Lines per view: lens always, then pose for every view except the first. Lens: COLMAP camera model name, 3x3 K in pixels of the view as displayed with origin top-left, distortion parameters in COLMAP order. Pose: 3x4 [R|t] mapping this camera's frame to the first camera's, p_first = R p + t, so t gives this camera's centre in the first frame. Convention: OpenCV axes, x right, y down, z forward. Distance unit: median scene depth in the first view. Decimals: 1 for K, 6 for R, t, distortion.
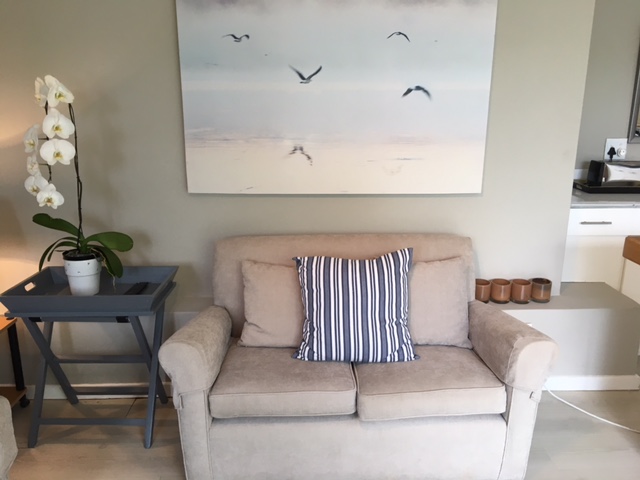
lens RADIAL K [[558.3, 0, 320.5], [0, 558.3, 239.6], [0, 0, 1]] dist [0.065408, -0.044785]
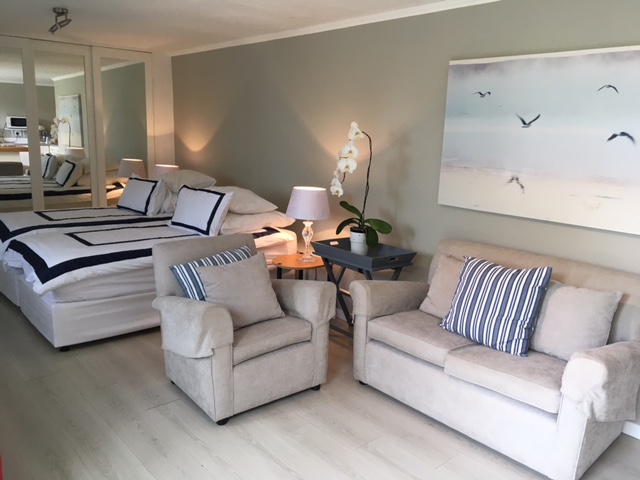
lens RADIAL K [[558.3, 0, 318.7], [0, 558.3, 240.7], [0, 0, 1]] dist [0.065408, -0.044785]
pose [[0.631159, 0.173964, -0.755893, 0.679473], [-0.216724, 0.975264, 0.043489, 0.012695], [0.744761, 0.136372, 0.653249, -0.132326]]
